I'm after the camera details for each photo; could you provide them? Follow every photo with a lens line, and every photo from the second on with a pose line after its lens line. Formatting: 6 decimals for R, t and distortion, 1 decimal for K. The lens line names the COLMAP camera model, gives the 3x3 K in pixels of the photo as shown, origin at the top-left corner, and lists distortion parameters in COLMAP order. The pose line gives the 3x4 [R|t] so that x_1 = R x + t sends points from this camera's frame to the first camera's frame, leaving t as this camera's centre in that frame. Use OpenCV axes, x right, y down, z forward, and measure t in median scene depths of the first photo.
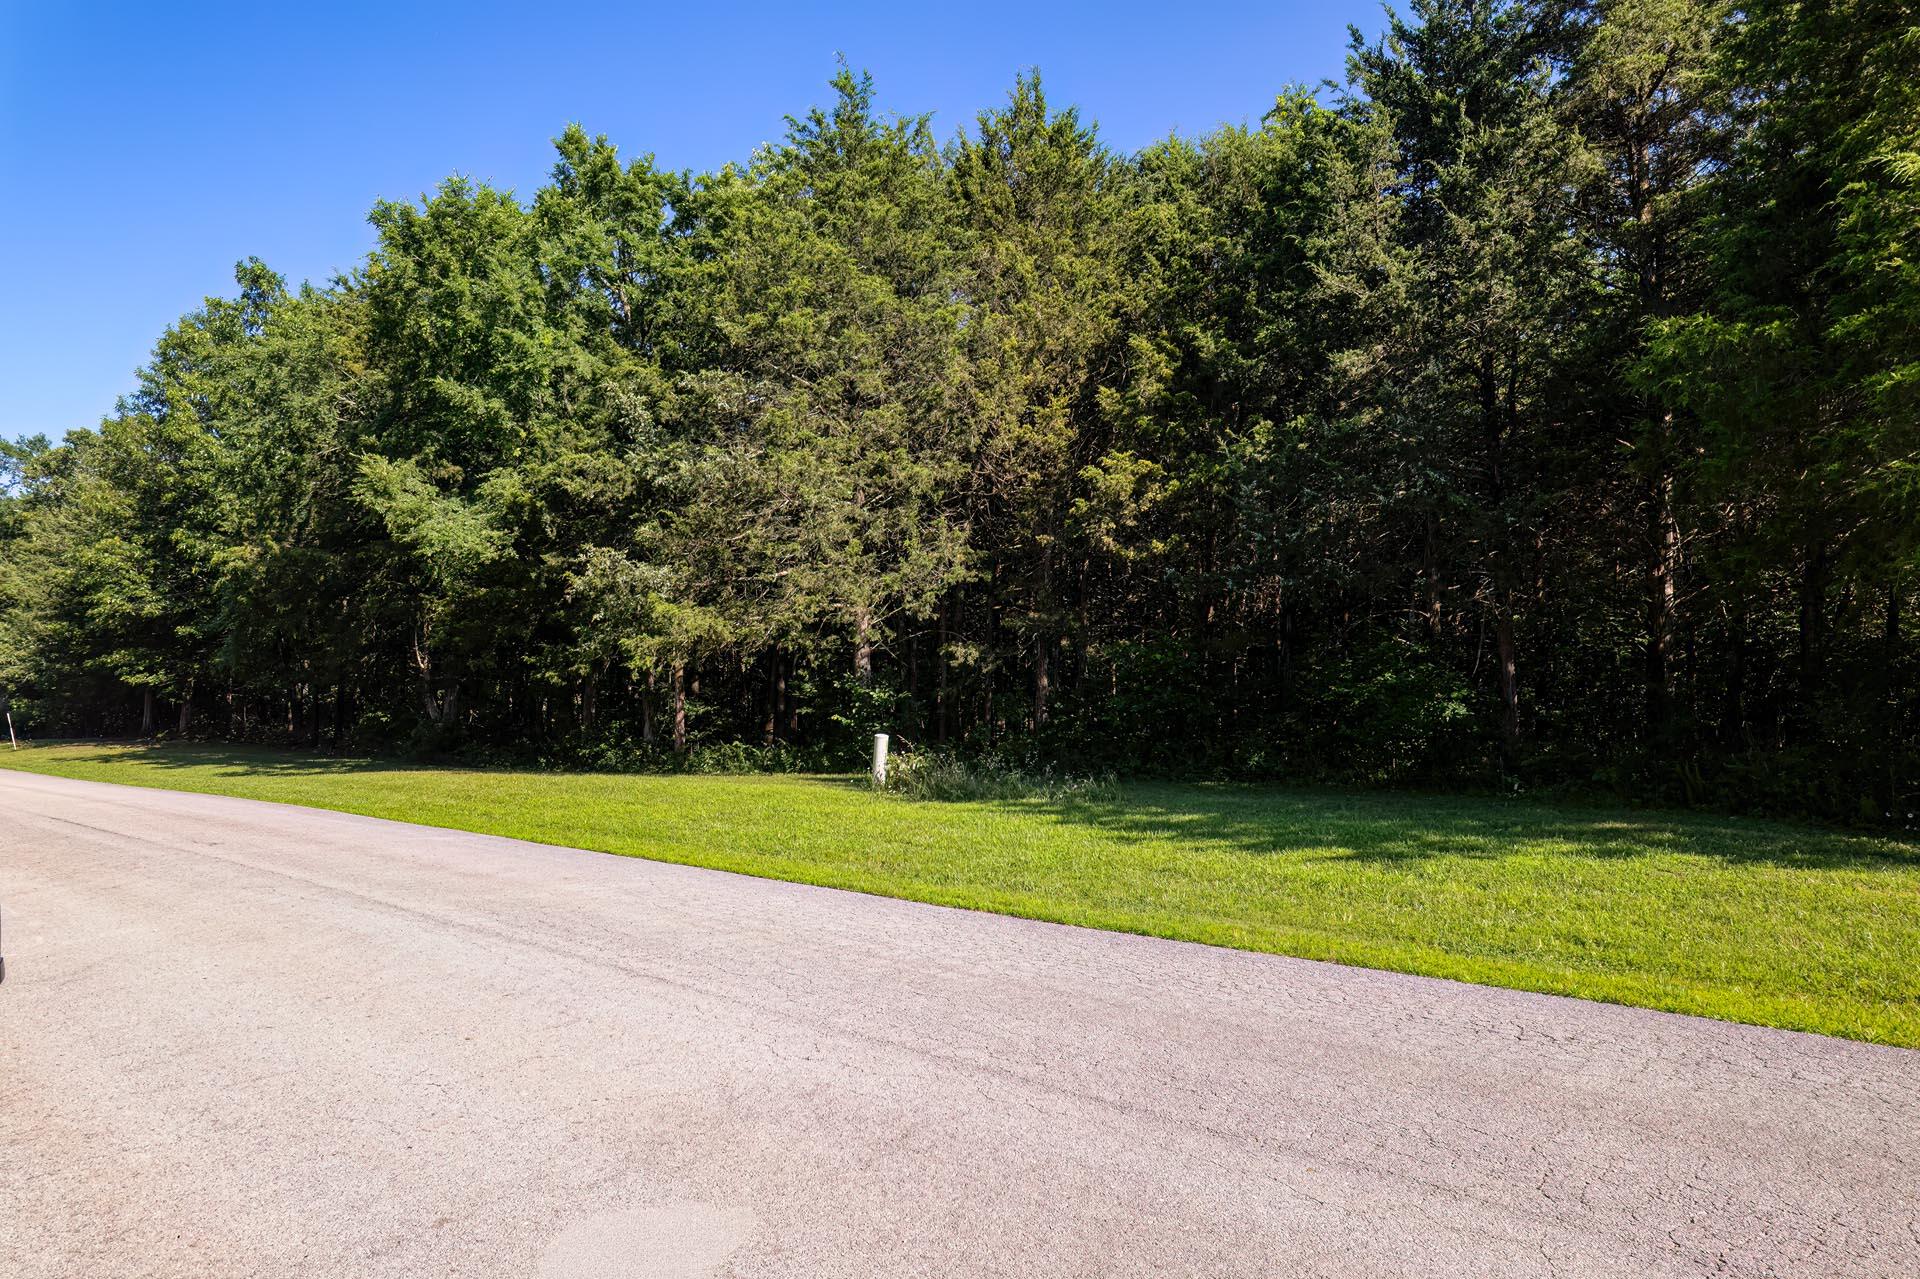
lens RADIAL K [[1262.8, 0, 972.8], [0, 1262.8, 640.0], [0, 0, 1]] dist [-0.094040, 0.096585]
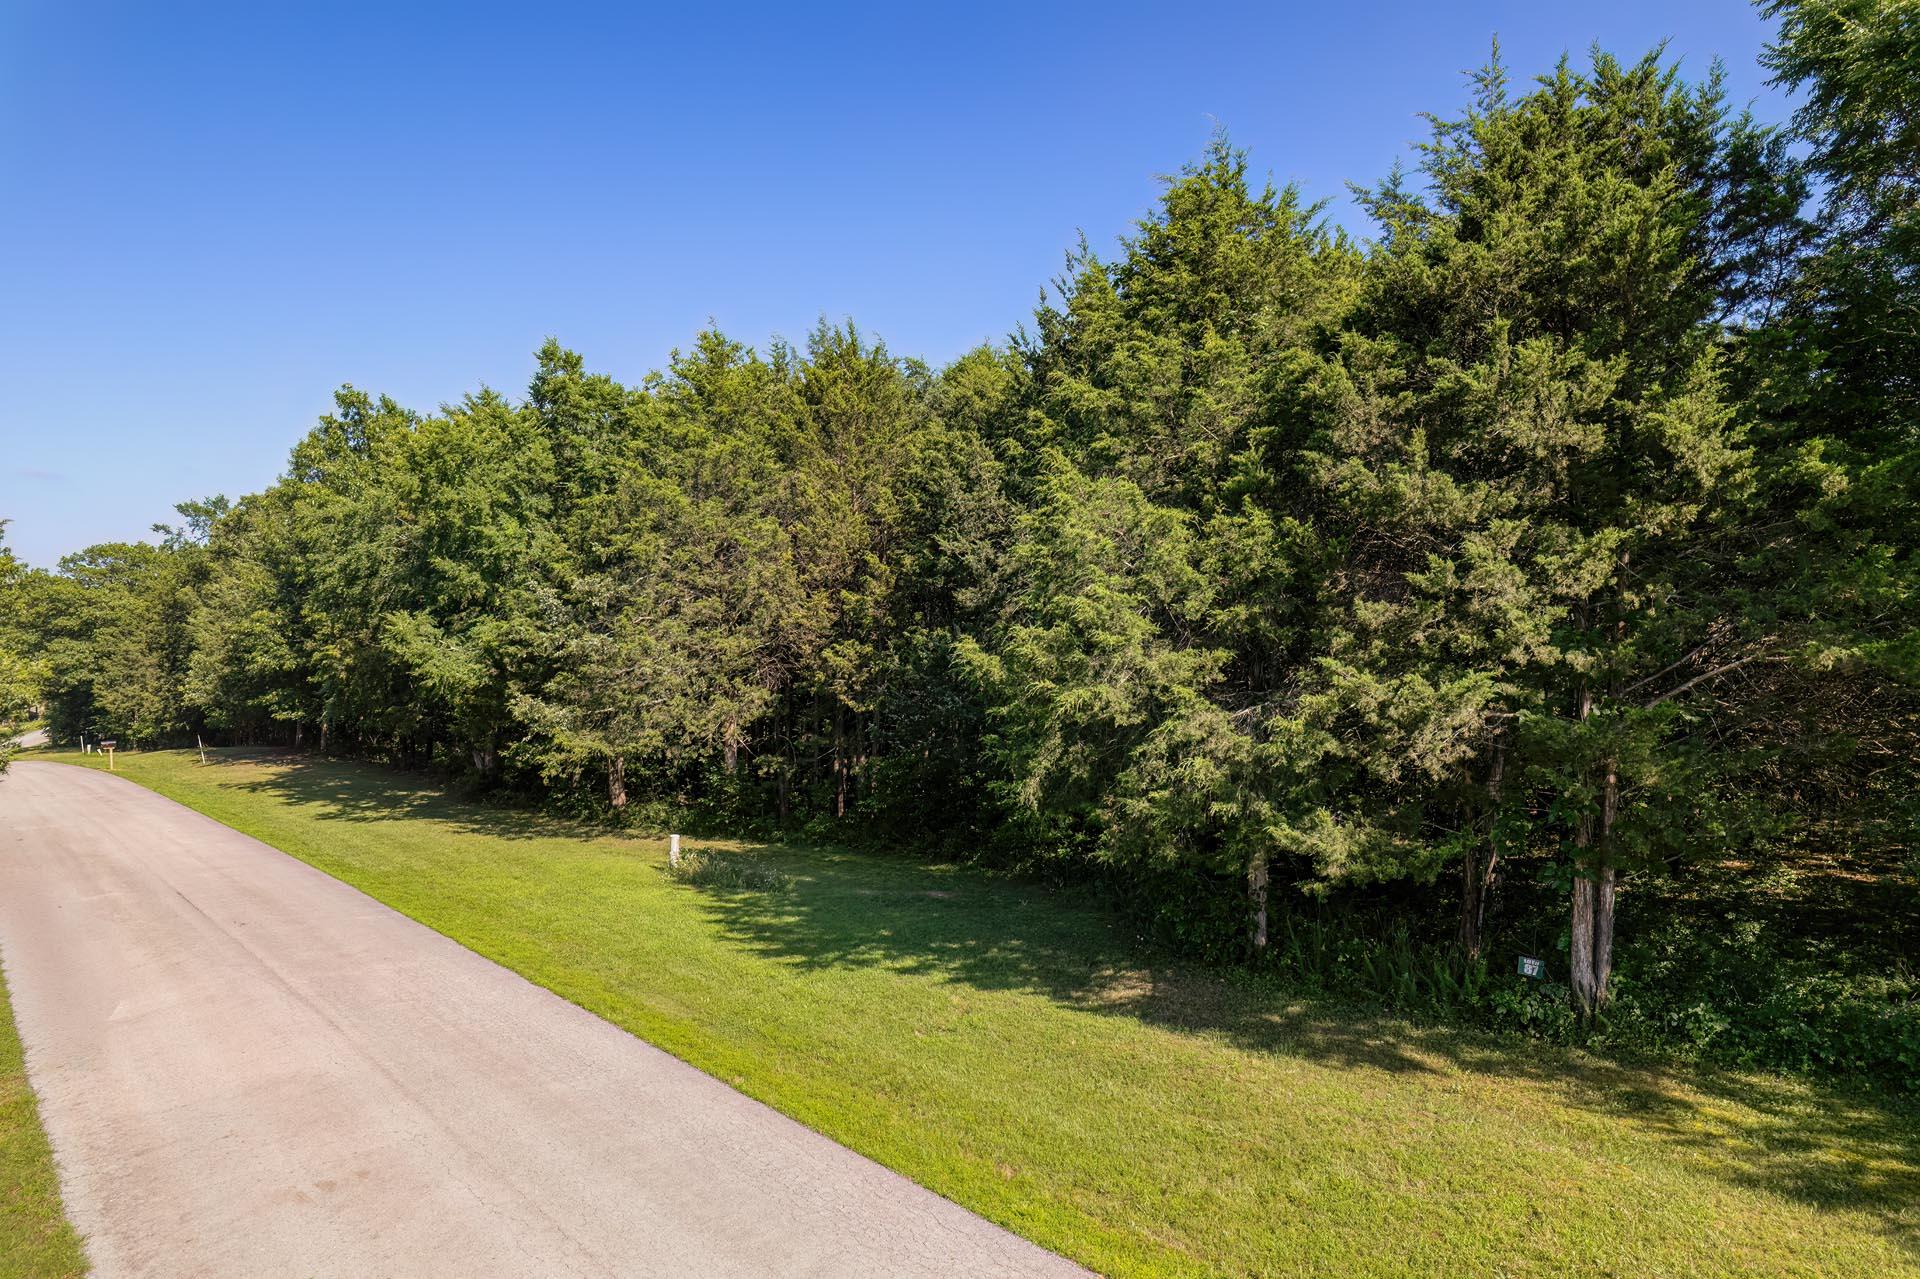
lens RADIAL K [[1262.8, 0, 972.8], [0, 1262.8, 640.0], [0, 0, 1]] dist [-0.094040, 0.096585]
pose [[0.992484, 0.002402, -0.122347, 0.366026], [0.002338, 0.999252, 0.038588, -0.170343], [0.122349, -0.038584, 0.991737, -0.366029]]
